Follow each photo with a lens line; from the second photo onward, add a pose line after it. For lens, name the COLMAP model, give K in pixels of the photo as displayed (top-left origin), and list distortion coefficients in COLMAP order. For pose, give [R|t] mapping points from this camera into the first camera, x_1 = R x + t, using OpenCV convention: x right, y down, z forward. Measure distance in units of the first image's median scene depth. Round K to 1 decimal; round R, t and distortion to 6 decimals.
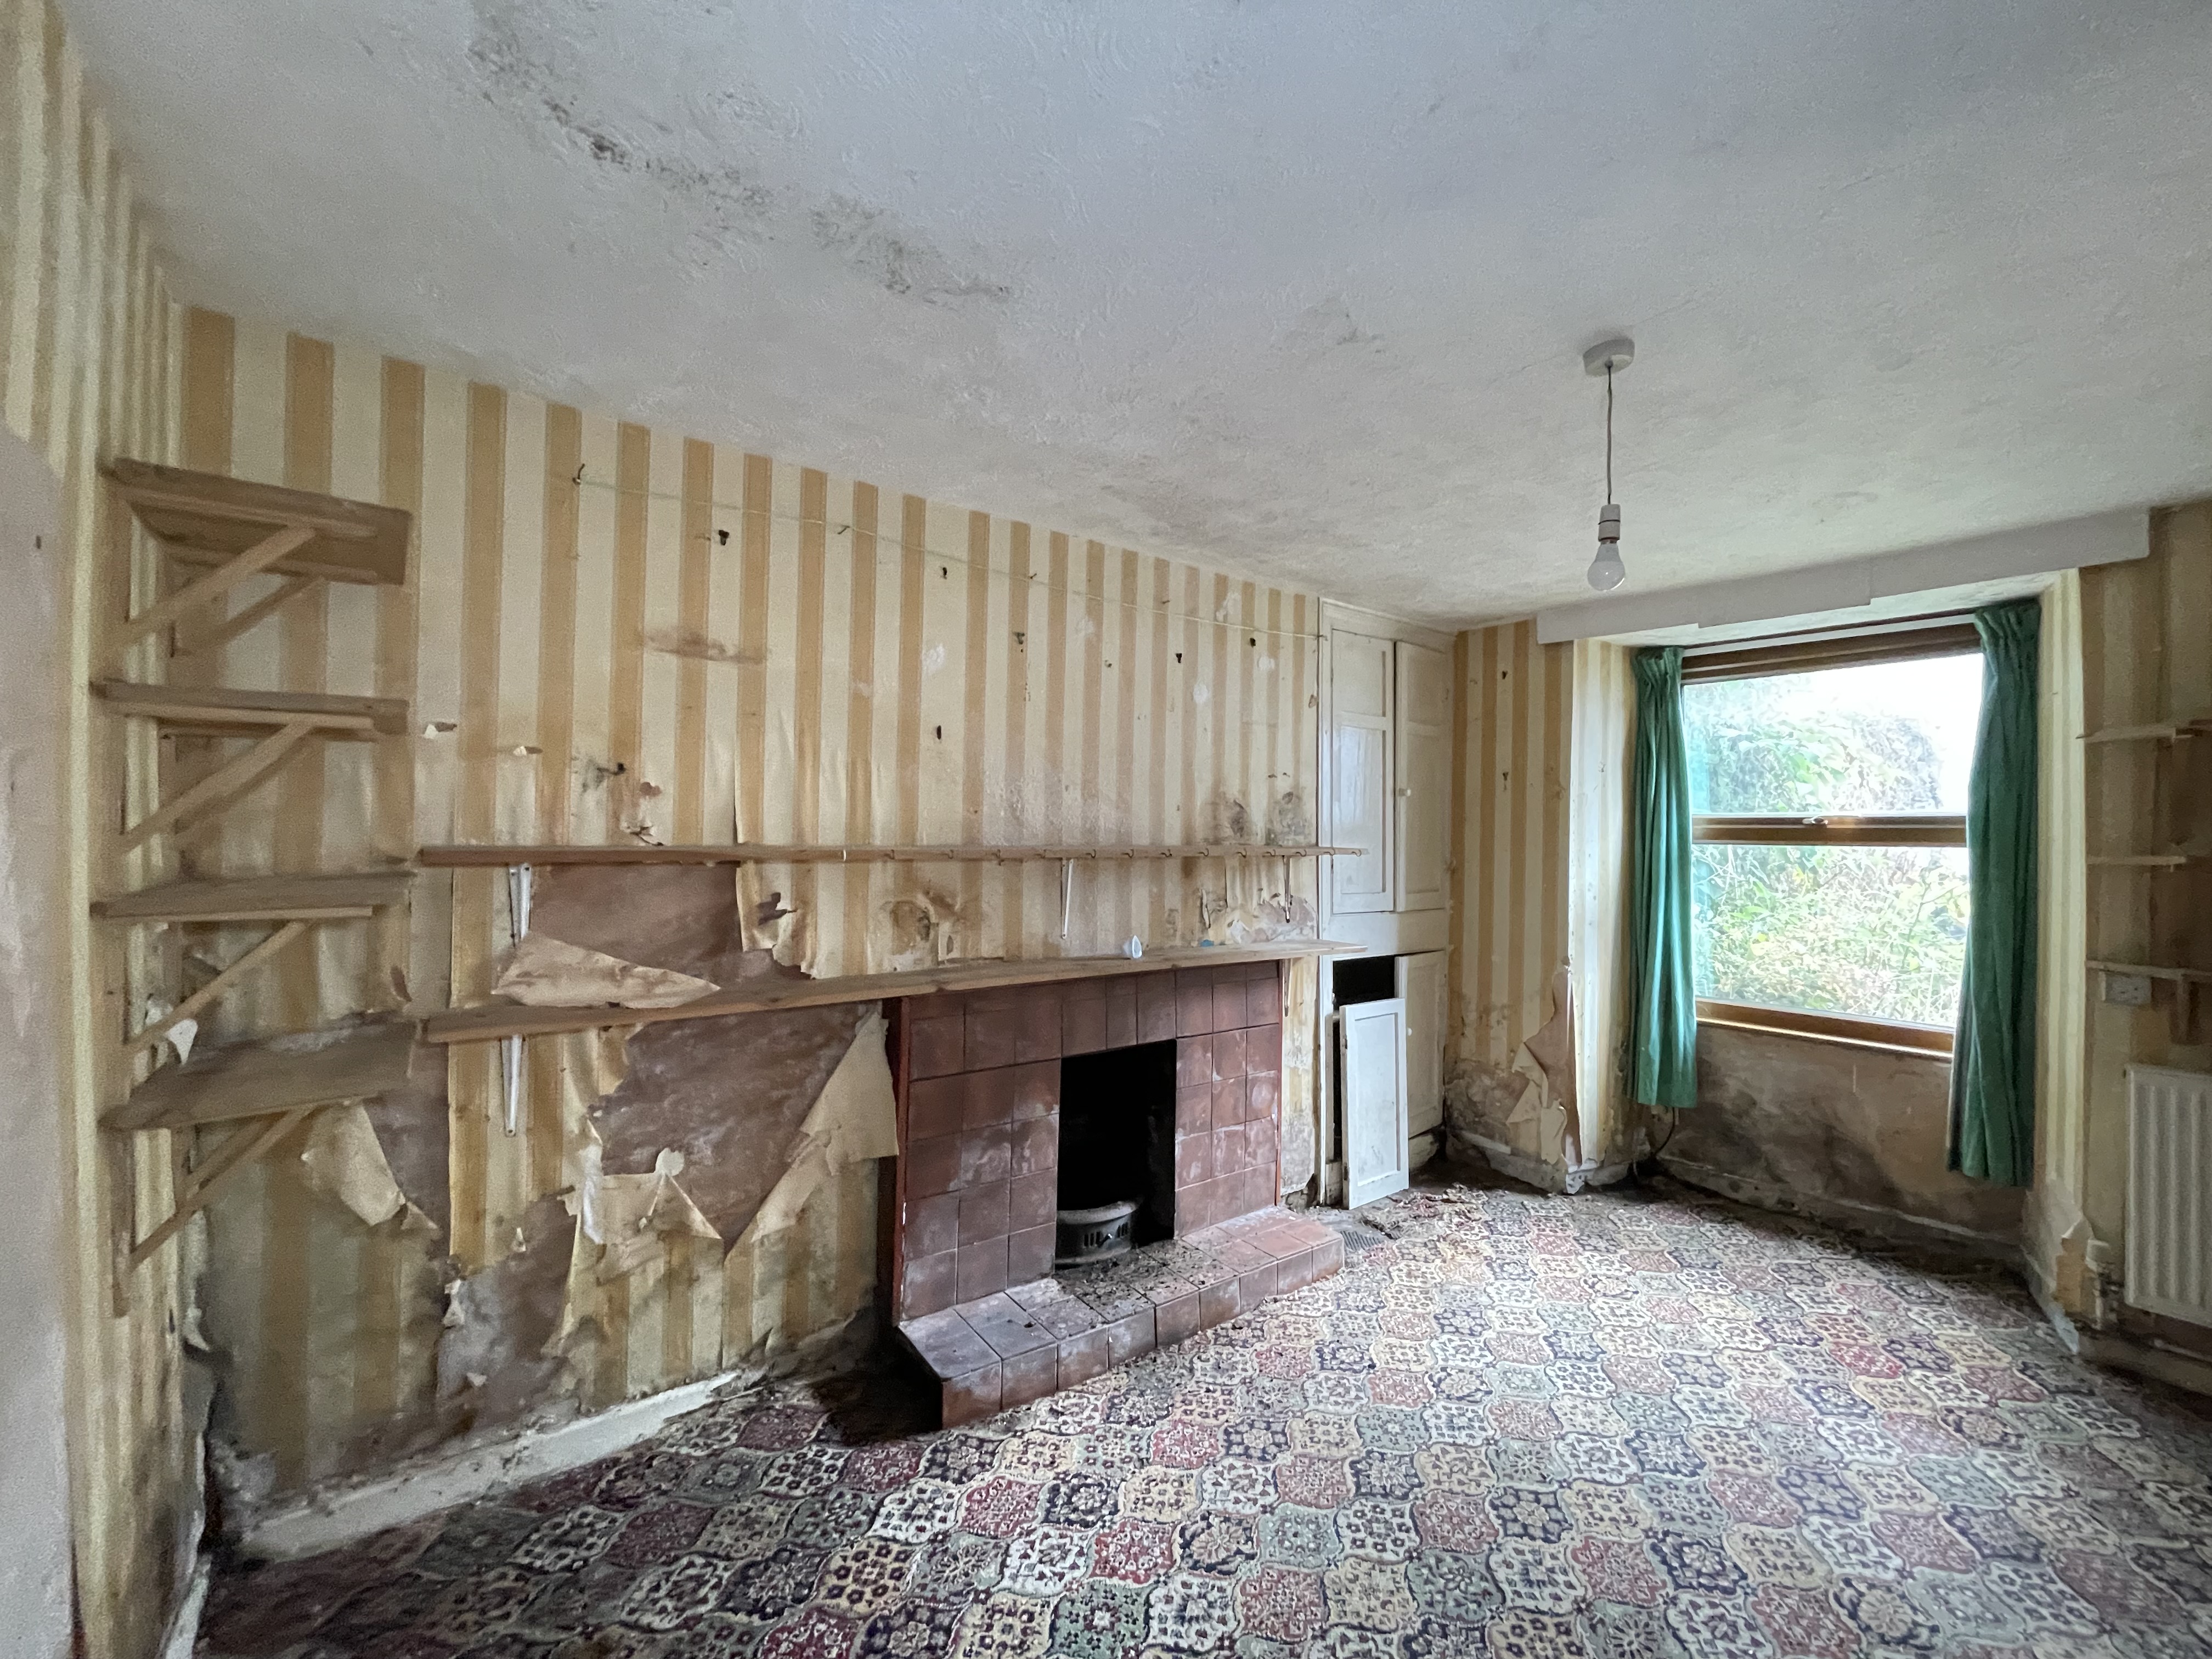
lens RADIAL K [[899.2, 0, 1101.3], [0, 899.2, 827.5], [0, 0, 1]] dist [0.000722, 0.000384]
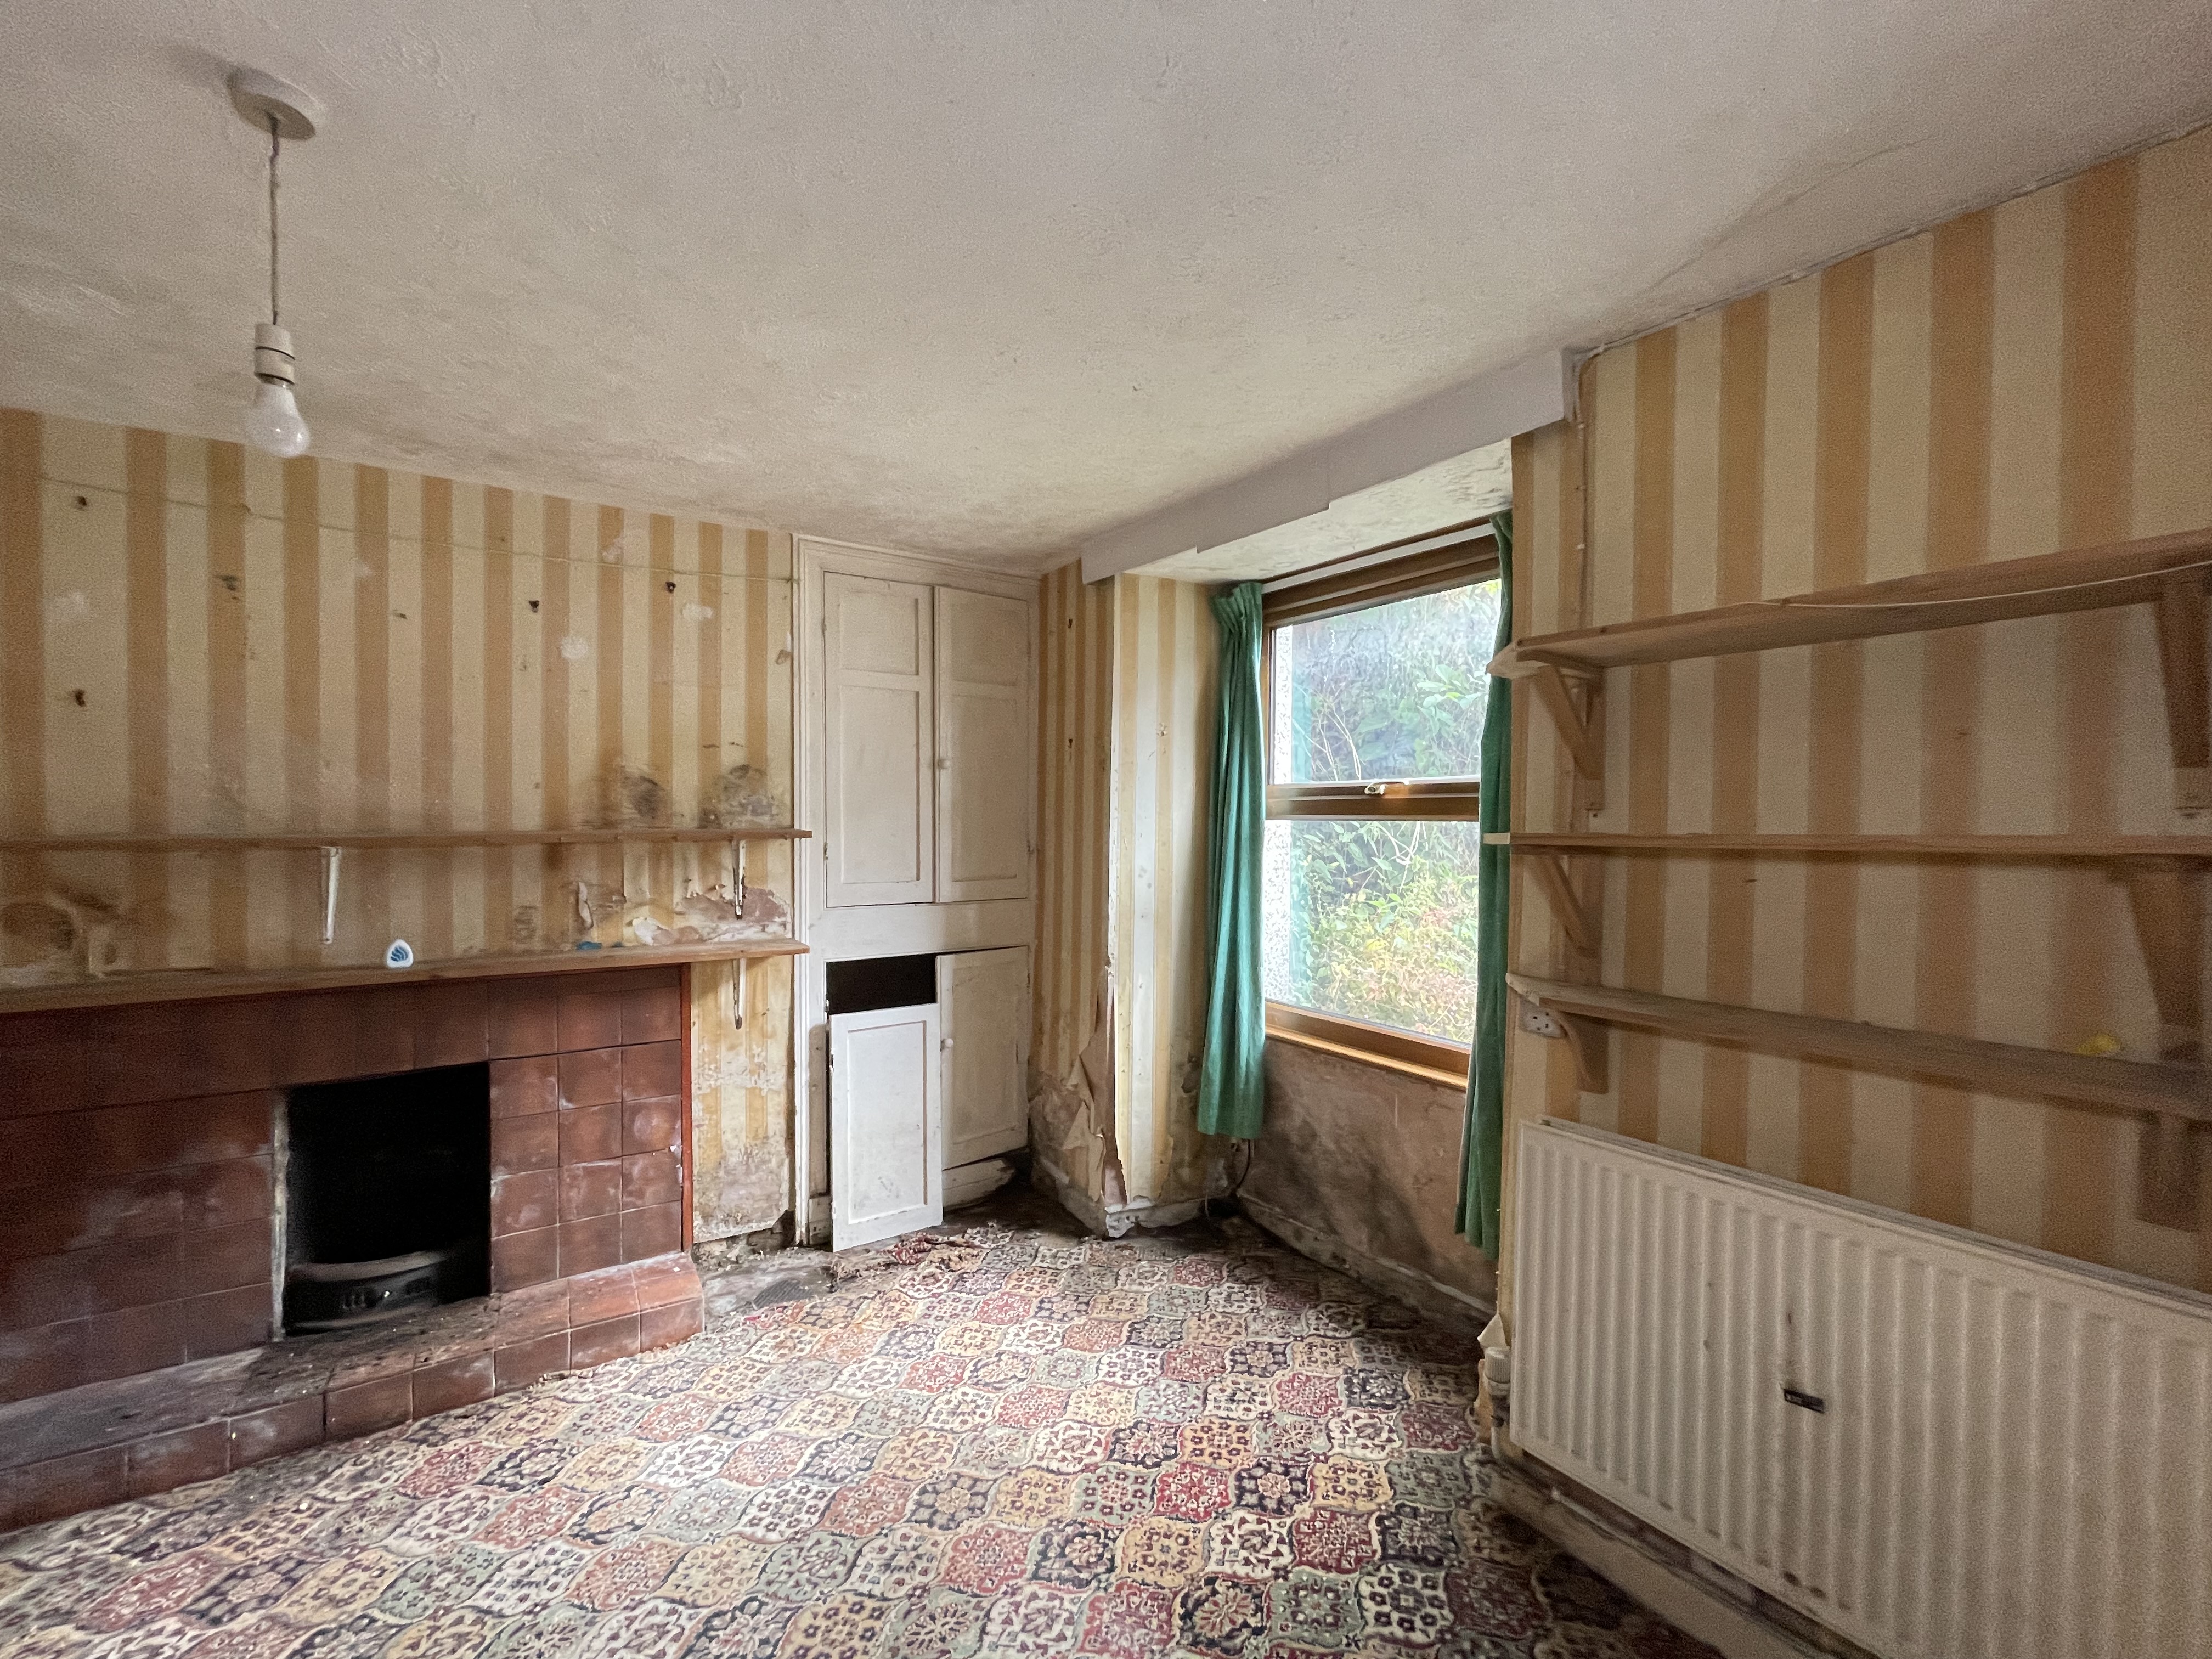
lens RADIAL K [[904.1, 0, 1098.3], [0, 904.1, 829.0], [0, 0, 1]] dist [0.000426, 0.000363]
pose [[0.997427, -0.008675, -0.071168, 0.711633], [0.010649, 0.999567, 0.027416, 0.001259], [0.070899, -0.028103, 0.997088, 0.204068]]
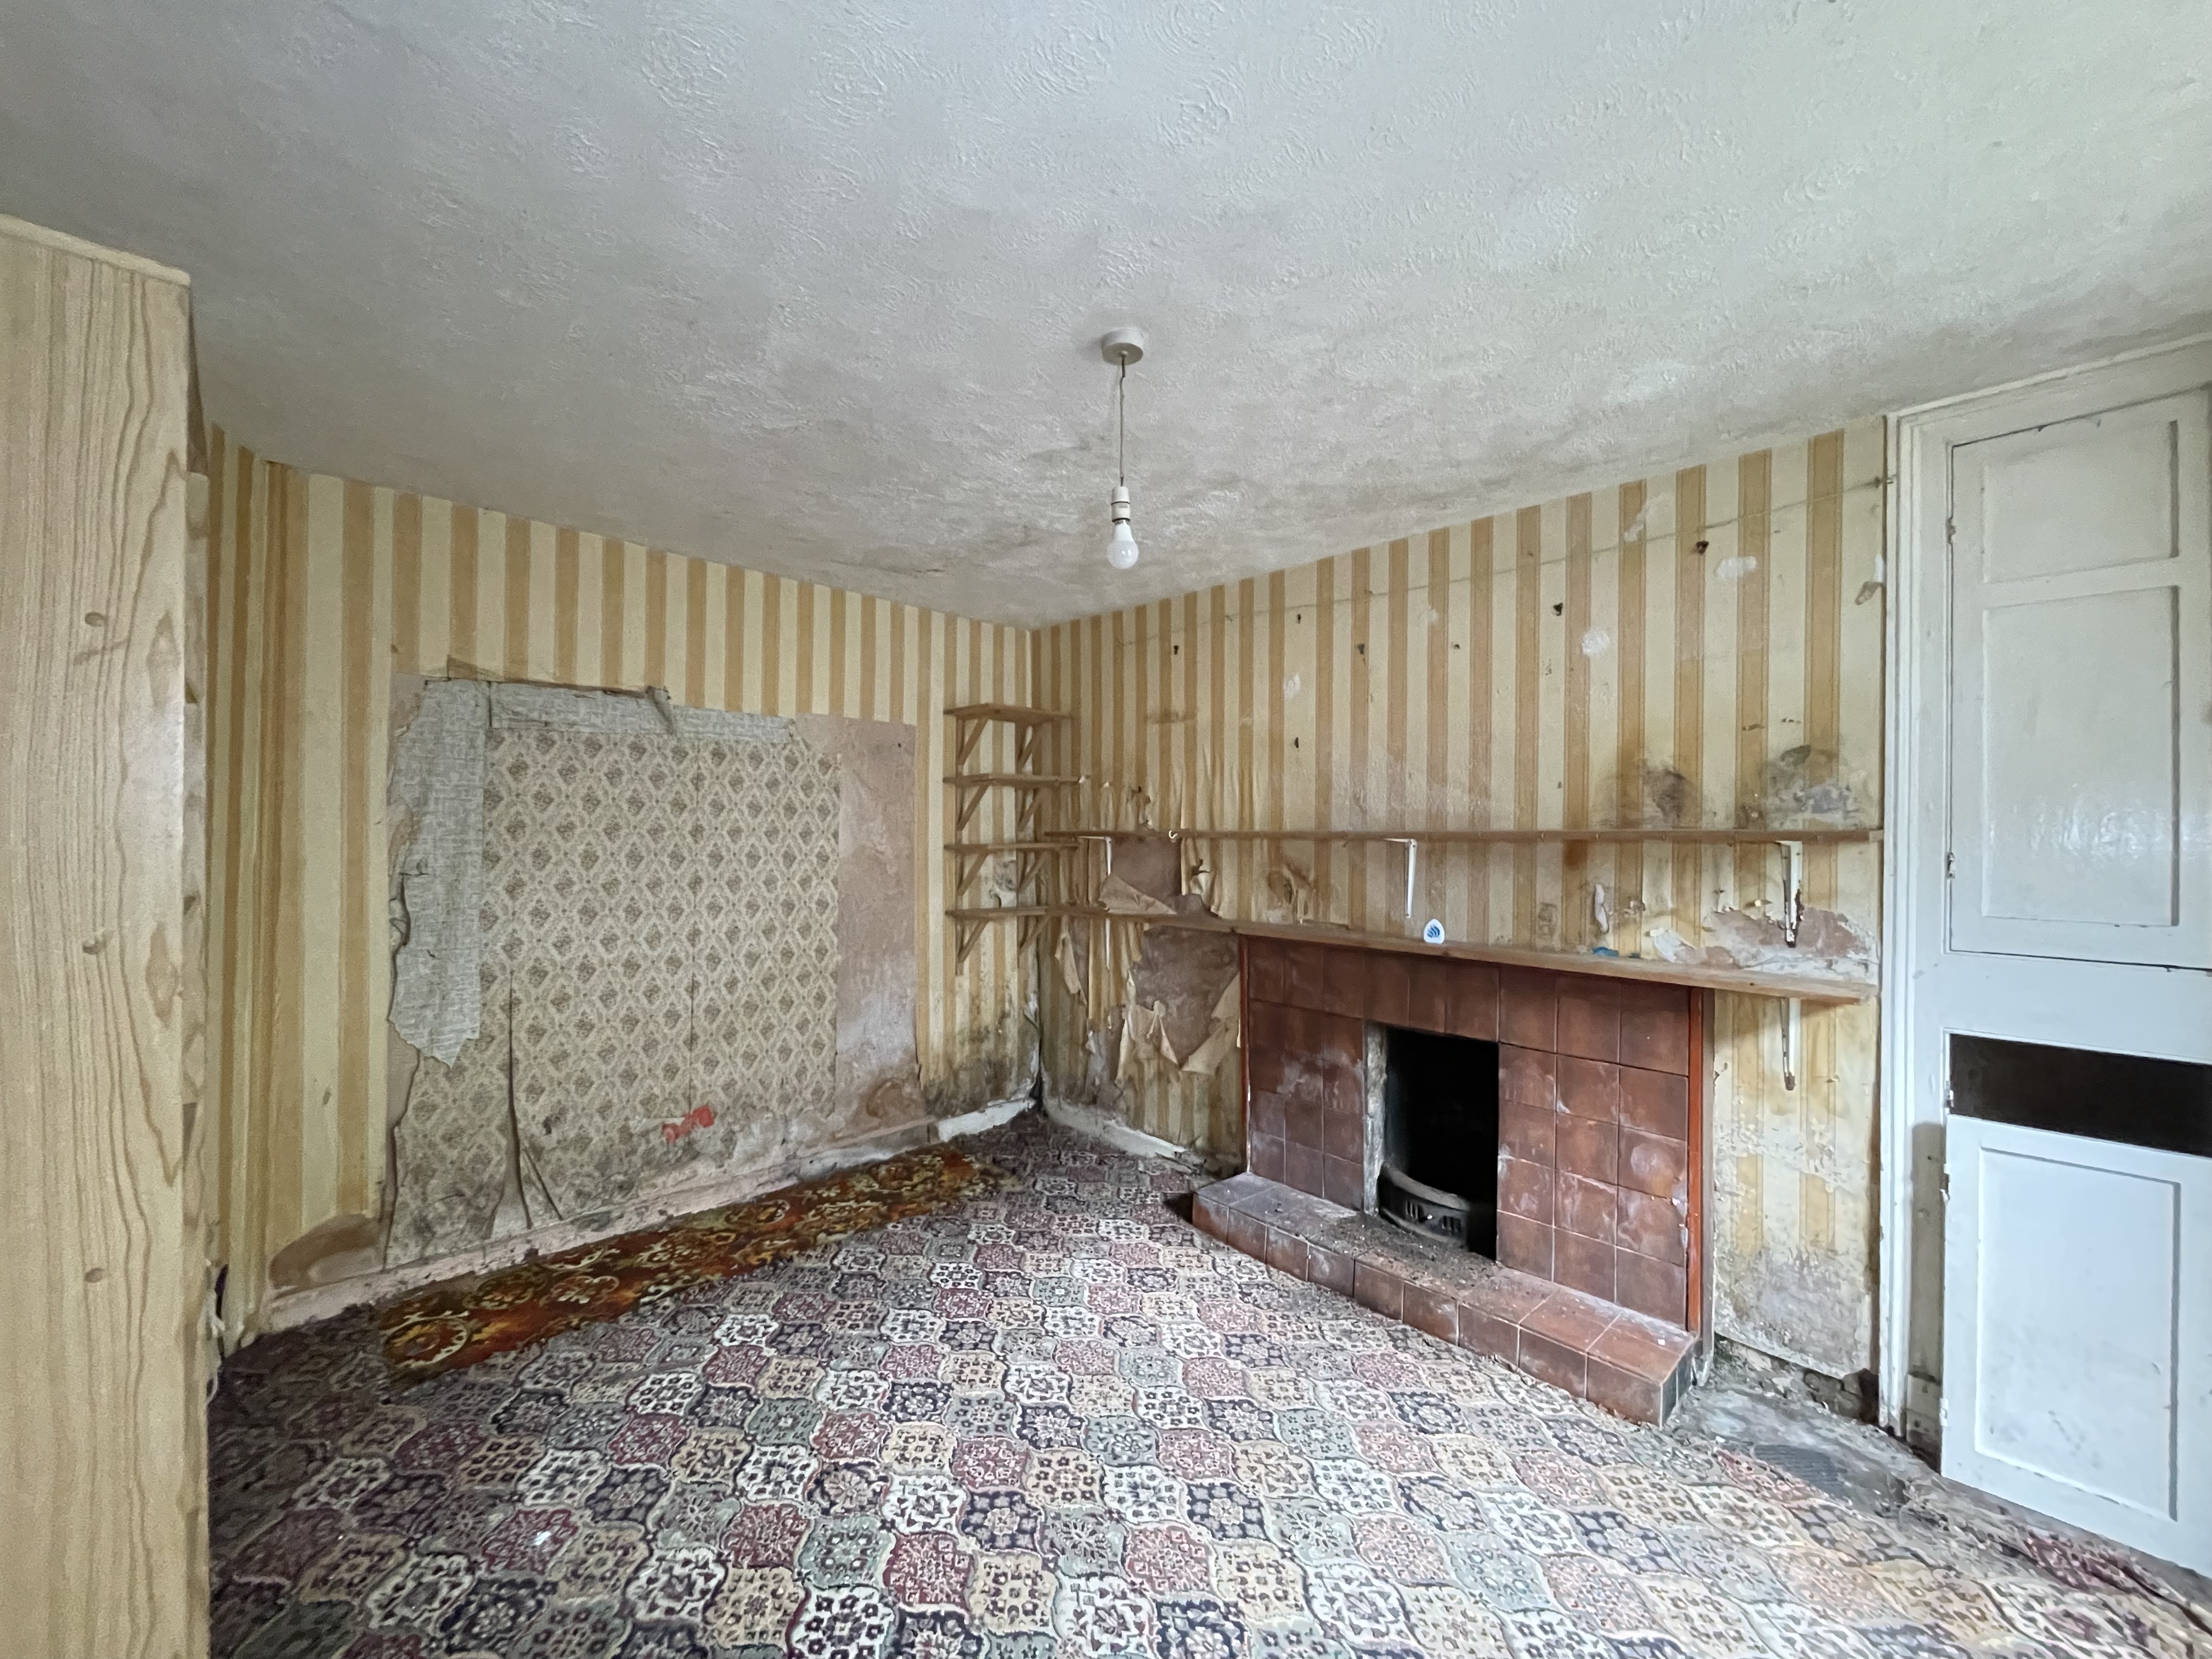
lens RADIAL K [[899.2, 0, 1101.3], [0, 899.2, 827.5], [0, 0, 1]] dist [0.000722, 0.000384]
pose [[0.119625, -0.018340, -0.992650, 0.935143], [0.005515, 0.999826, -0.017808, 0.032662], [0.992804, -0.003344, 0.119706, 0.495838]]
